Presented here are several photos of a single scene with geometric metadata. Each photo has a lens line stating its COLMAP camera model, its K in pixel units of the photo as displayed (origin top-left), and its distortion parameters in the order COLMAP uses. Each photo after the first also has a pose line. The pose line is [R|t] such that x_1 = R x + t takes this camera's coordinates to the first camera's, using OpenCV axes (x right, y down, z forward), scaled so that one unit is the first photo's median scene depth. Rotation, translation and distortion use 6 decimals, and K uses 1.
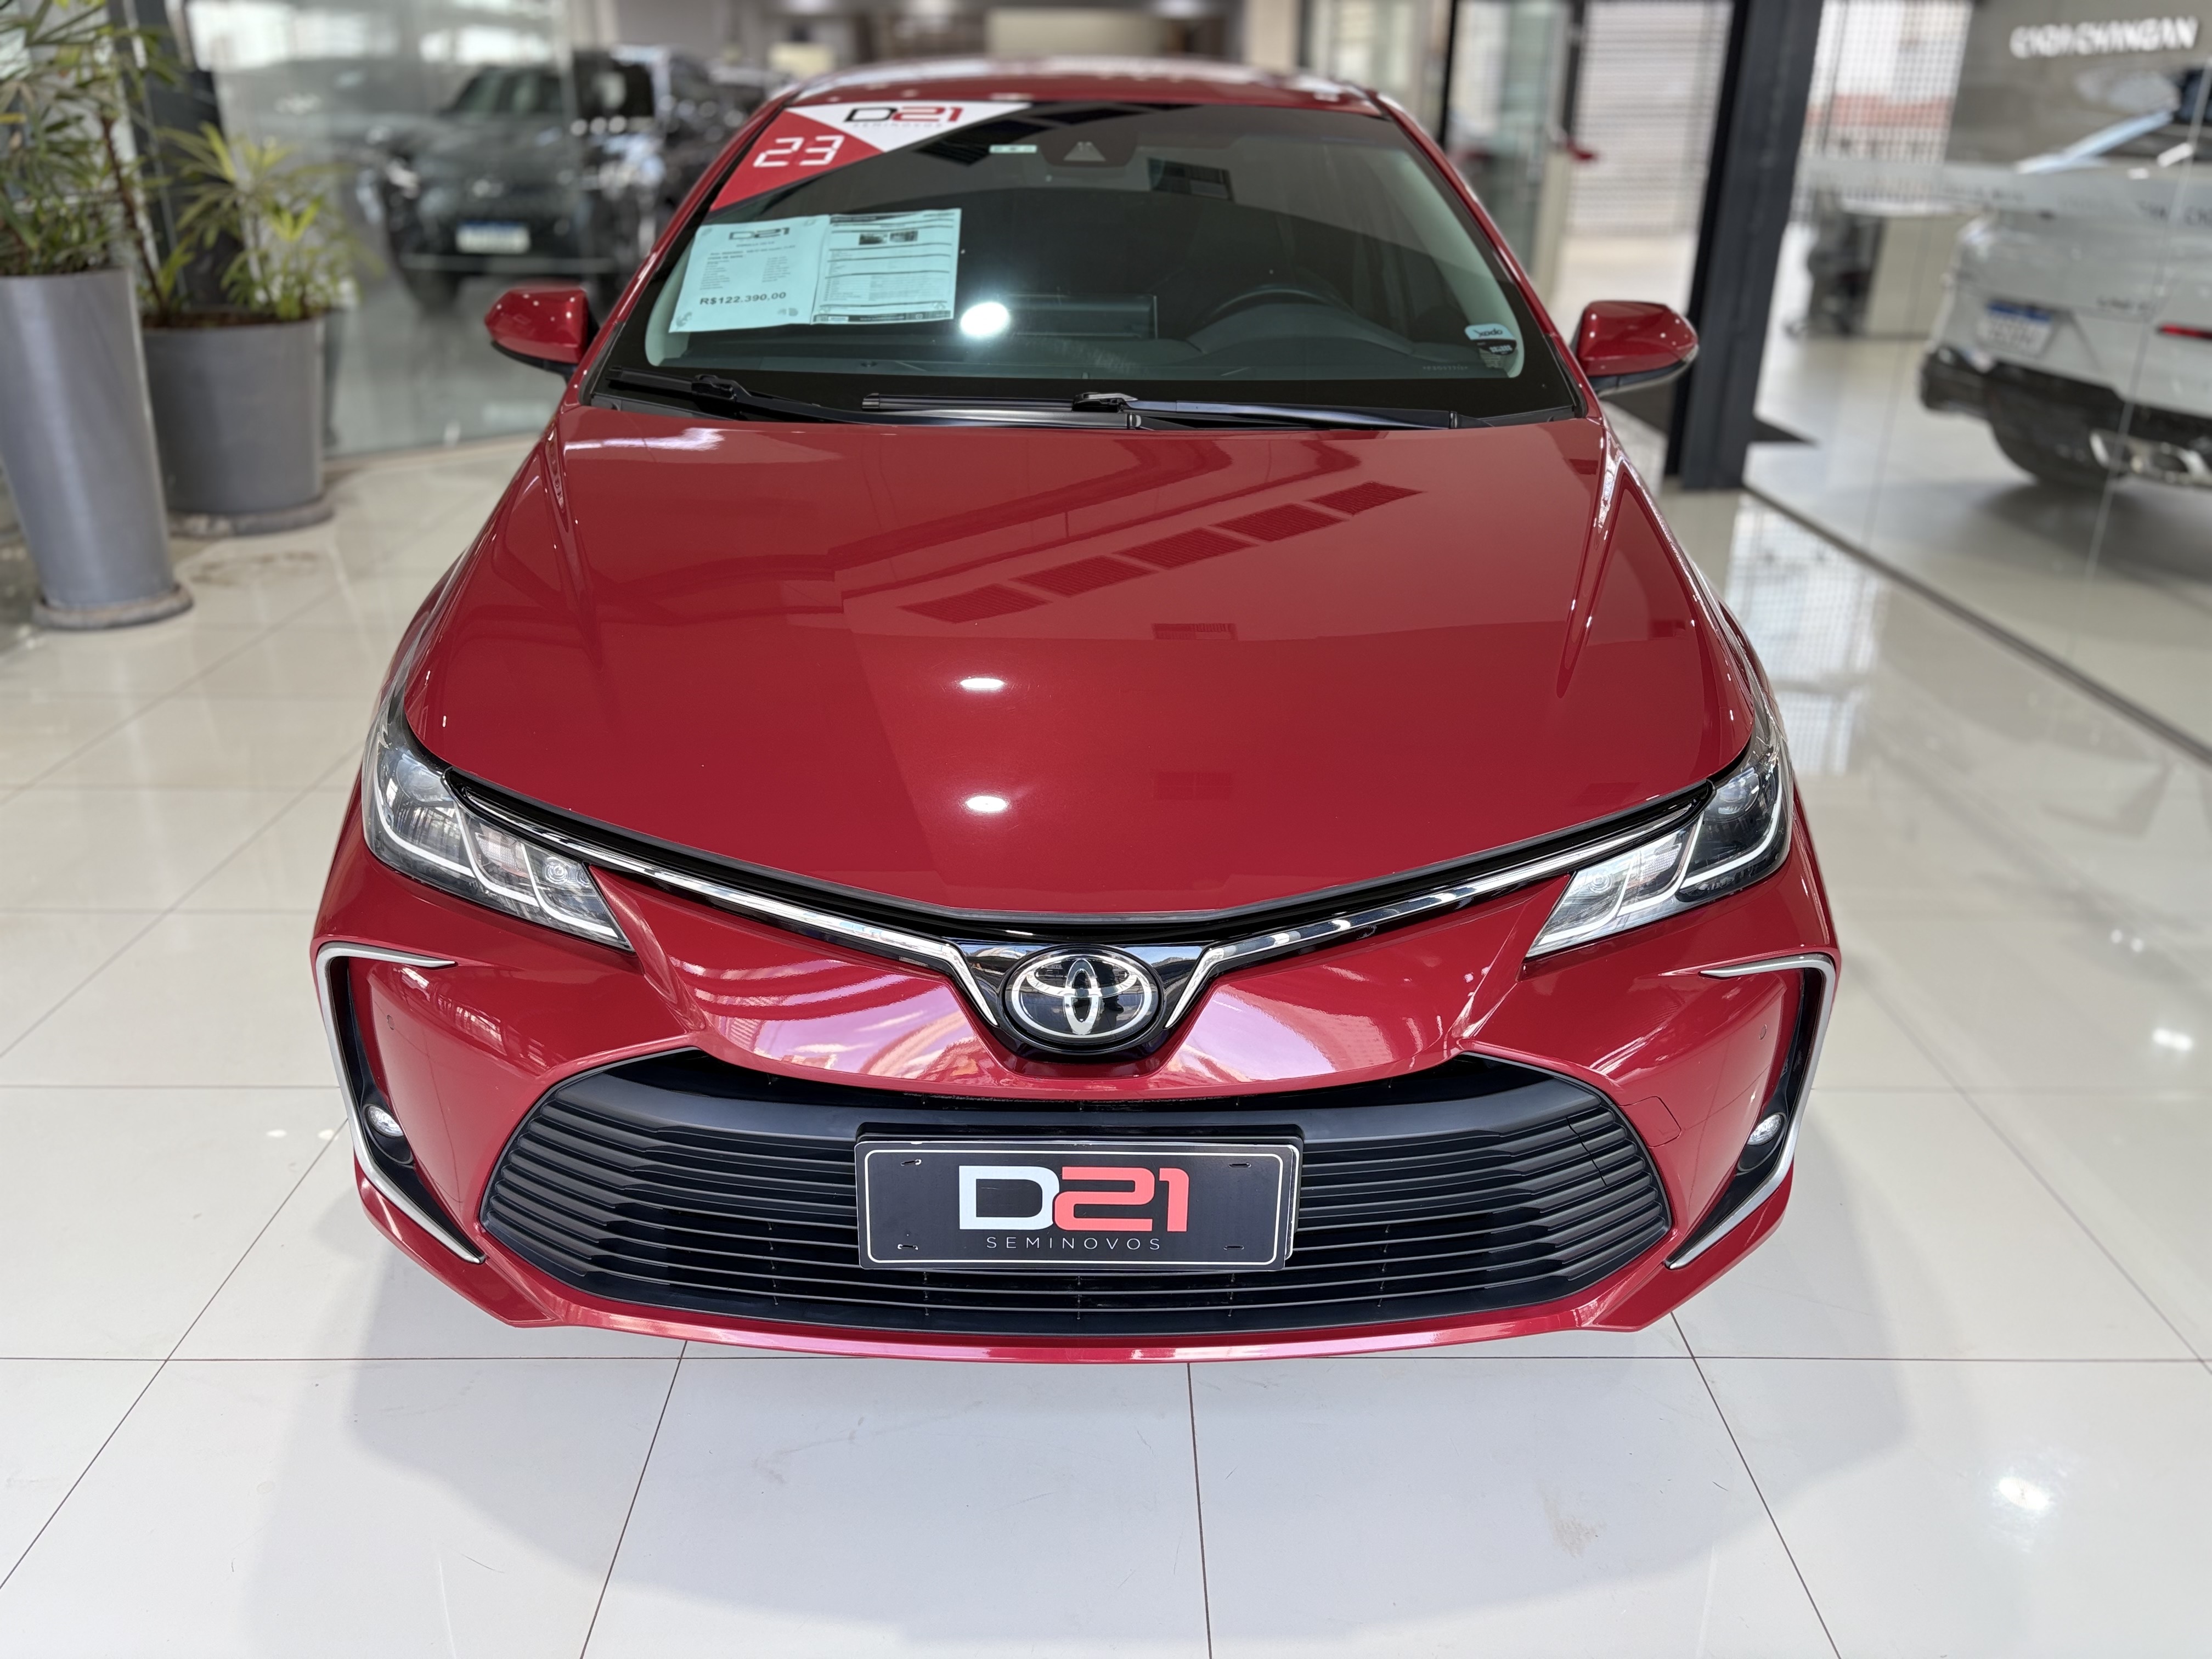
lens RADIAL K [[1645.7, 0, 1106.0], [0, 1645.7, 829.5], [0, 0, 1]] dist [0.003878, 0.000403]
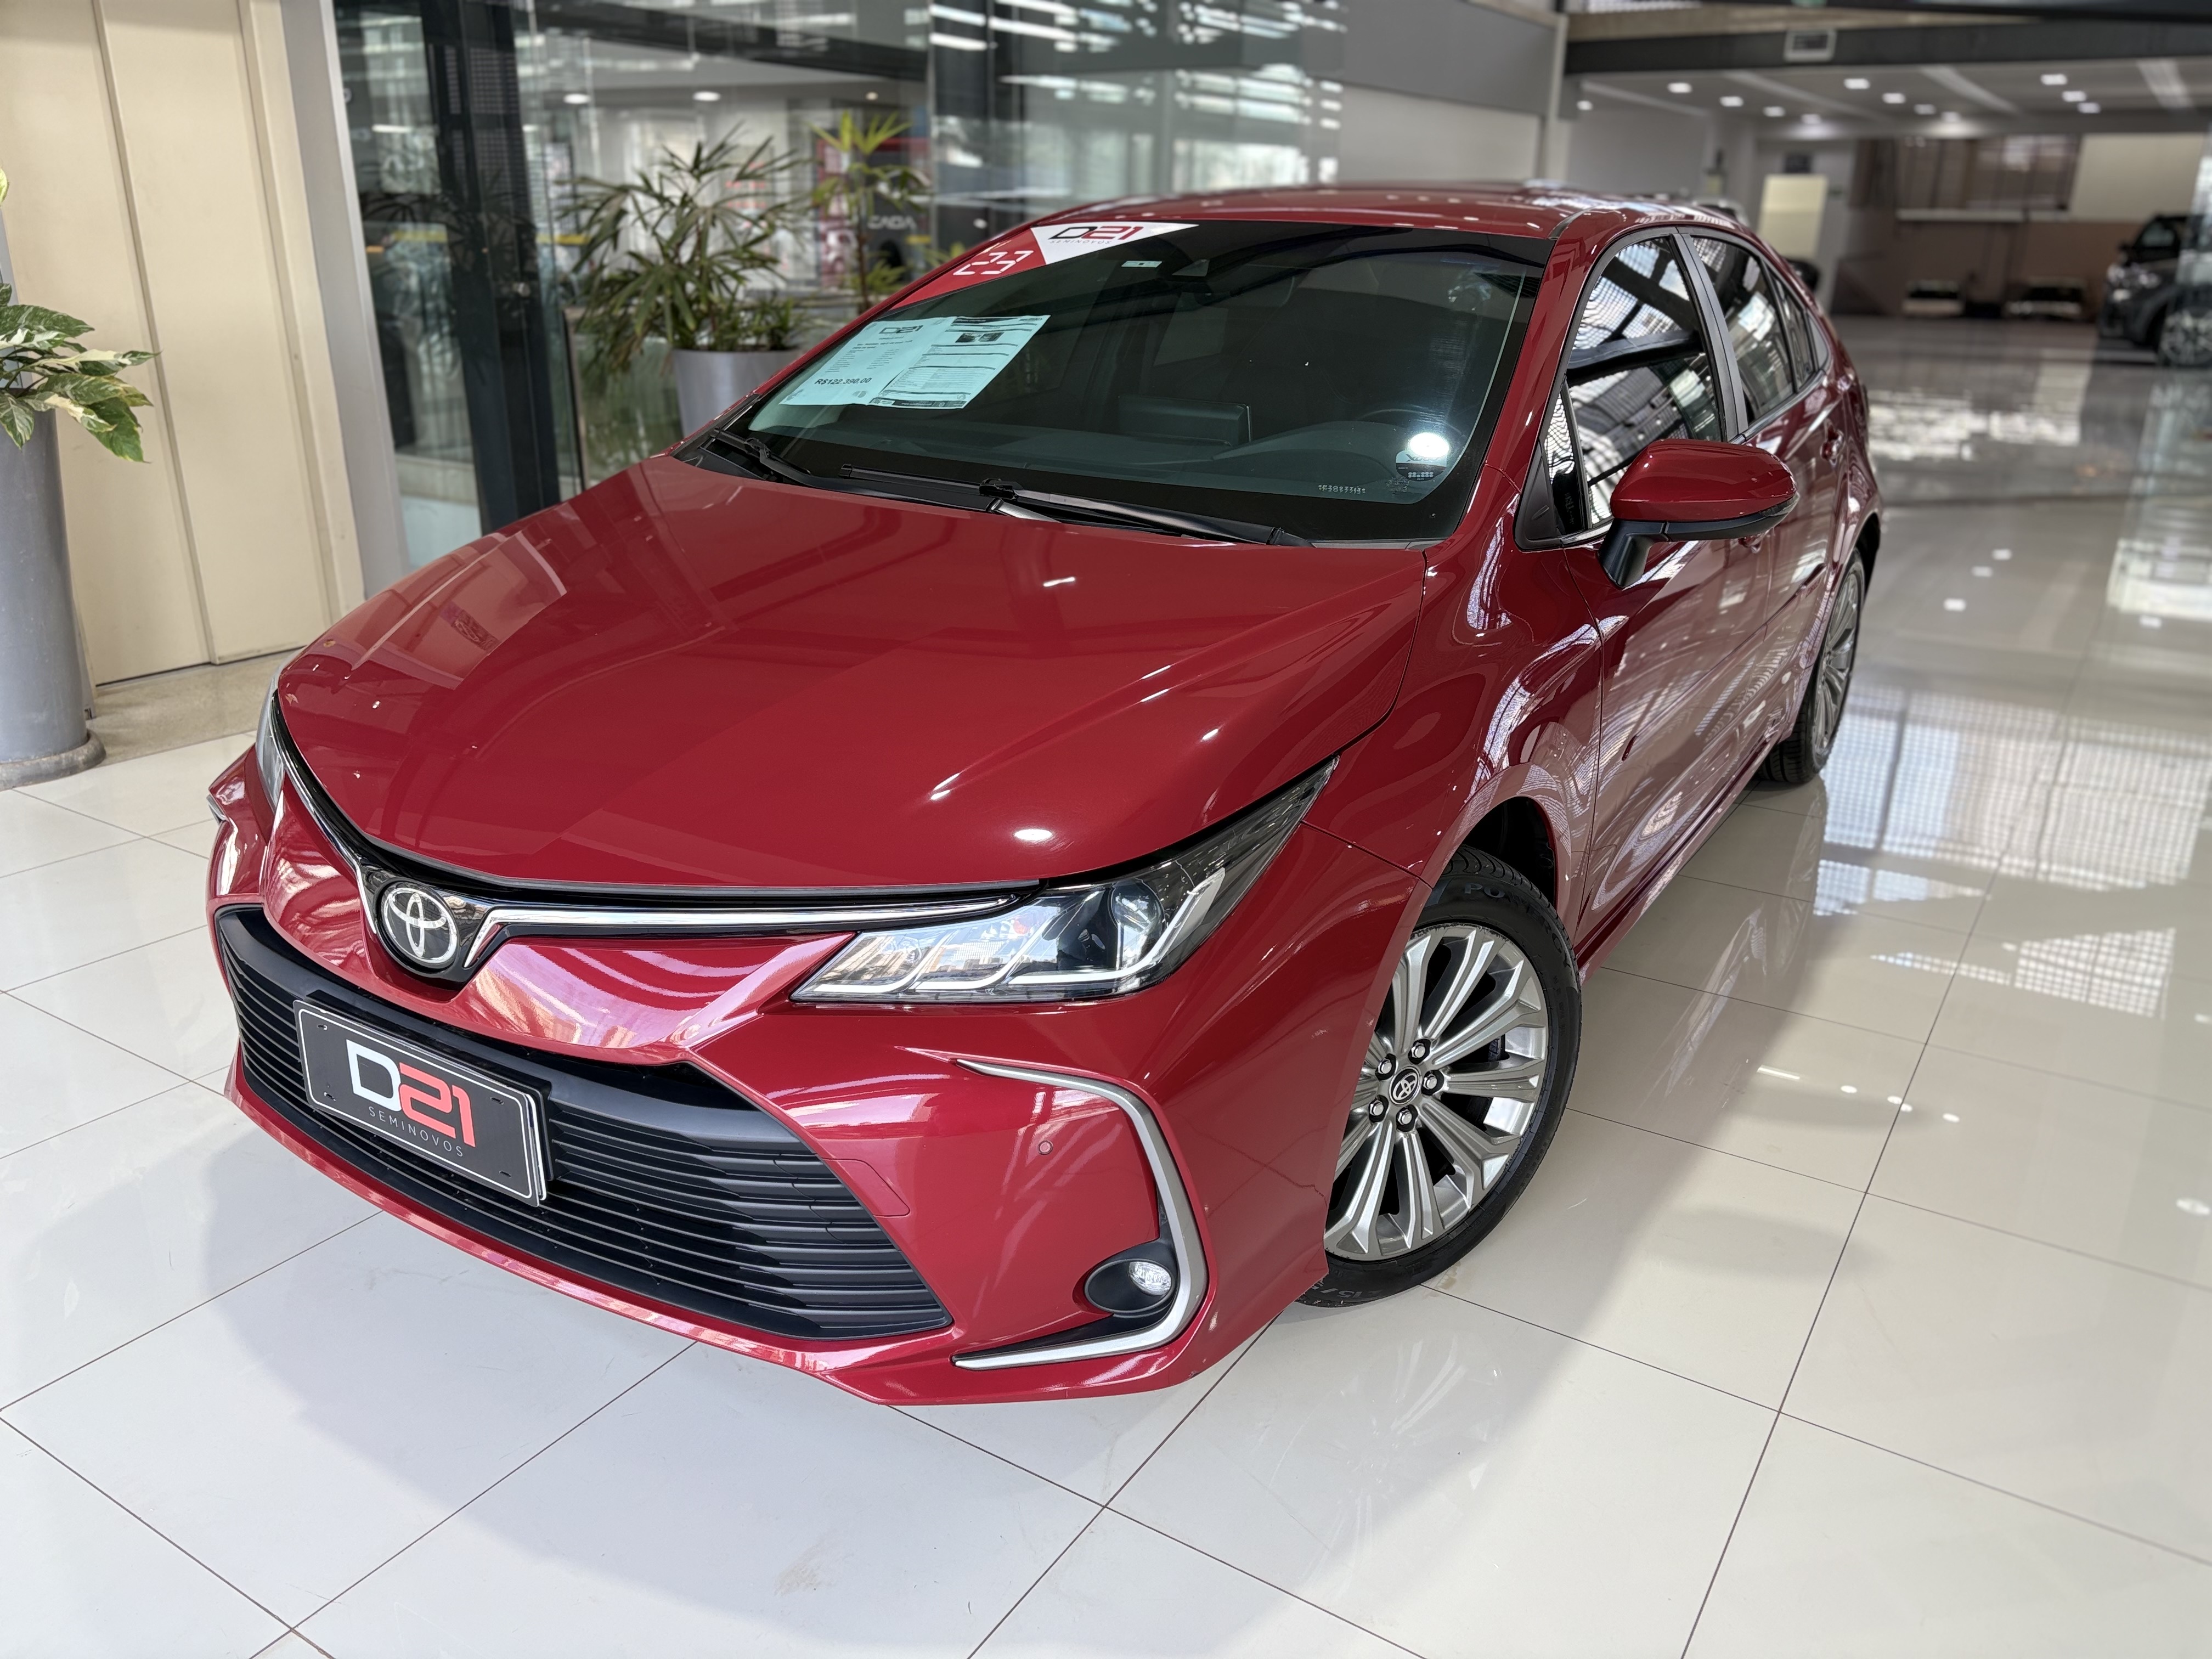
lens RADIAL K [[1645.7, 0, 1106.0], [0, 1645.7, 829.5], [0, 0, 1]] dist [0.003878, 0.000403]
pose [[0.847830, 0.187472, -0.496023, 0.945184], [-0.220265, 0.975409, -0.007833, -0.065917], [0.482357, 0.115898, 0.868274, 0.163538]]
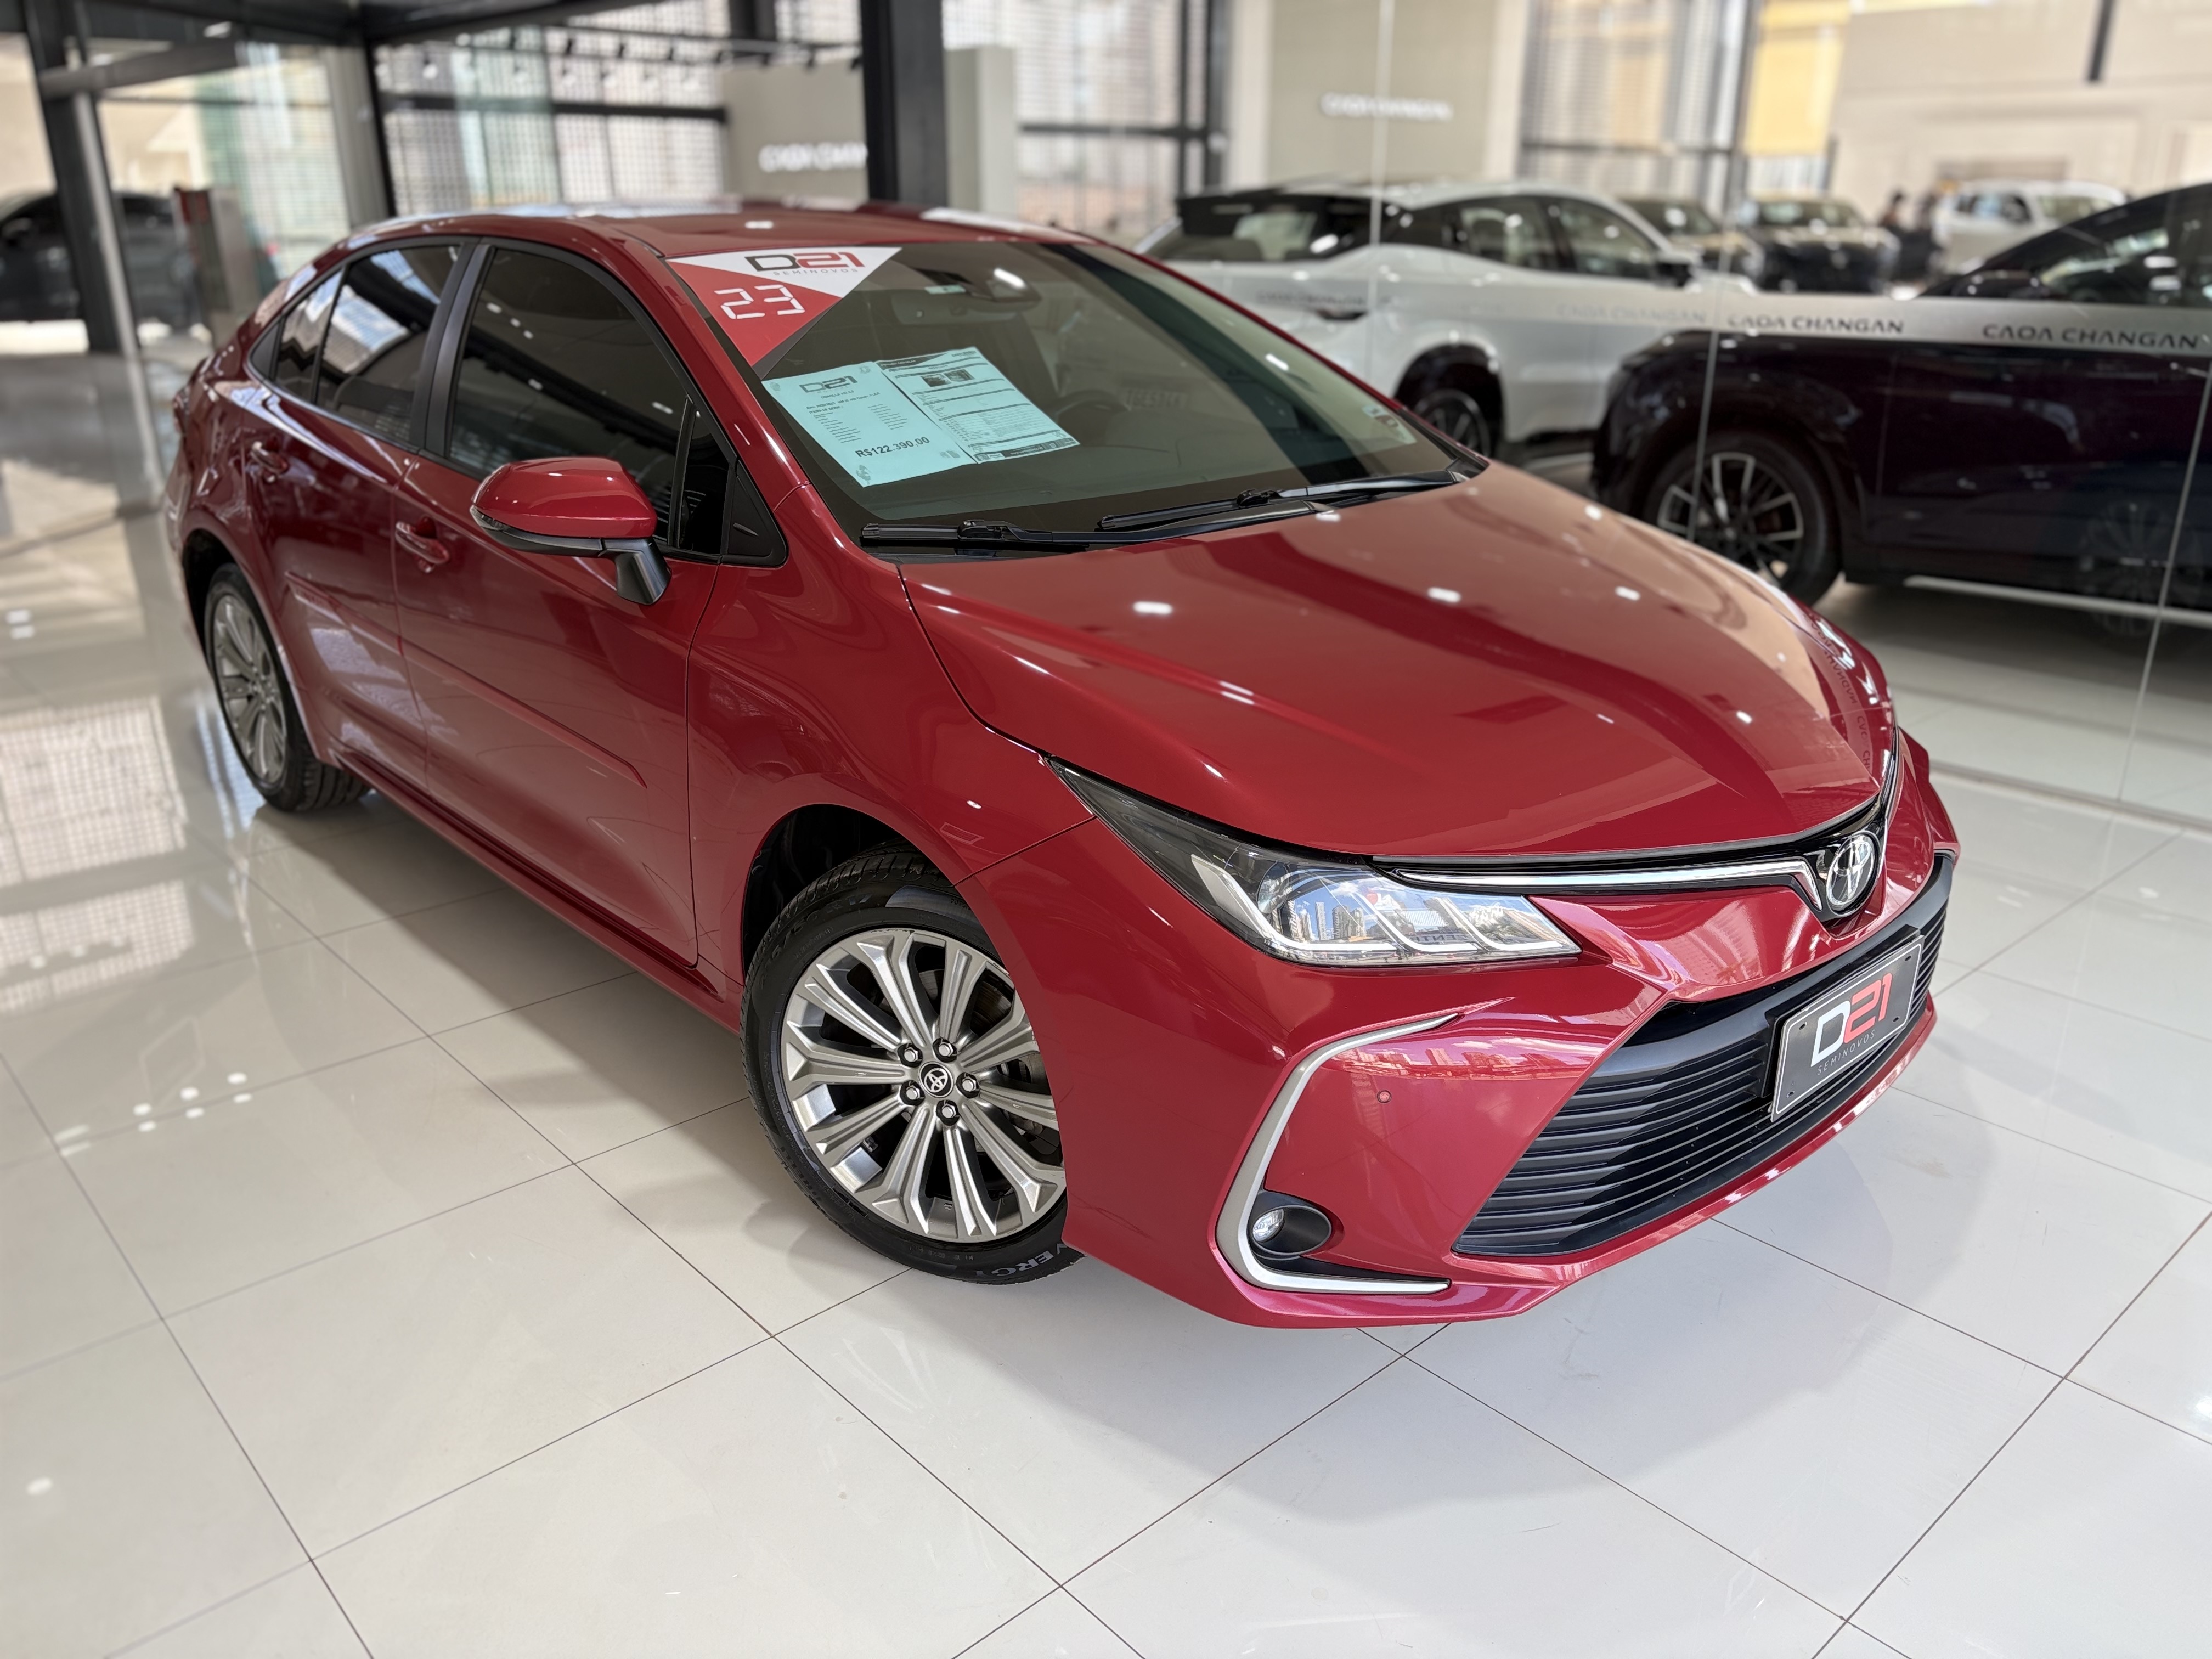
lens RADIAL K [[1670.3, 0, 1104.0], [0, 1670.3, 880.8], [0, 0, 1]] dist [0.050885, -0.063274]
pose [[0.746402, -0.263194, 0.611239, -1.316085], [0.286413, 0.956102, 0.061941, -0.154367], [-0.600710, 0.128834, 0.789018, 0.240091]]
